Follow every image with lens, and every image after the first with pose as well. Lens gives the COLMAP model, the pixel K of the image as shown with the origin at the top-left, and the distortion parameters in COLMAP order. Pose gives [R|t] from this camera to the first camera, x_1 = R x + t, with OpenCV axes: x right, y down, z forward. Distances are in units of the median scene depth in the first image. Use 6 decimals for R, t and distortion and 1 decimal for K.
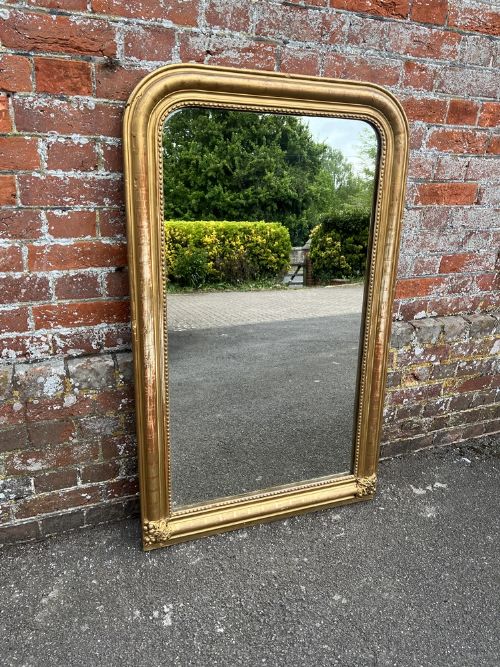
lens RADIAL K [[454.8, 0, 256.1], [0, 454.8, 346.0], [0, 0, 1]] dist [0.031717, -0.024960]
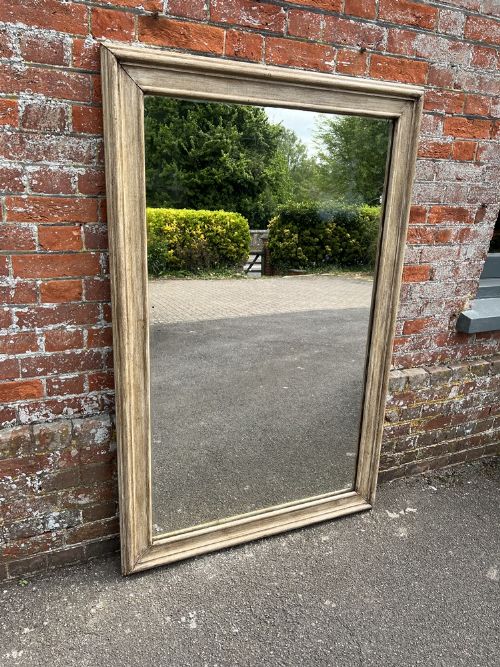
lens RADIAL K [[470.9, 0, 254.8], [0, 470.9, 342.1], [0, 0, 1]] dist [0.021393, -0.006962]
pose [[0.999306, -0.011222, 0.035529, -0.047527], [0.013517, 0.997793, -0.065003, -0.062059], [-0.034721, 0.065439, 0.997252, -0.262650]]
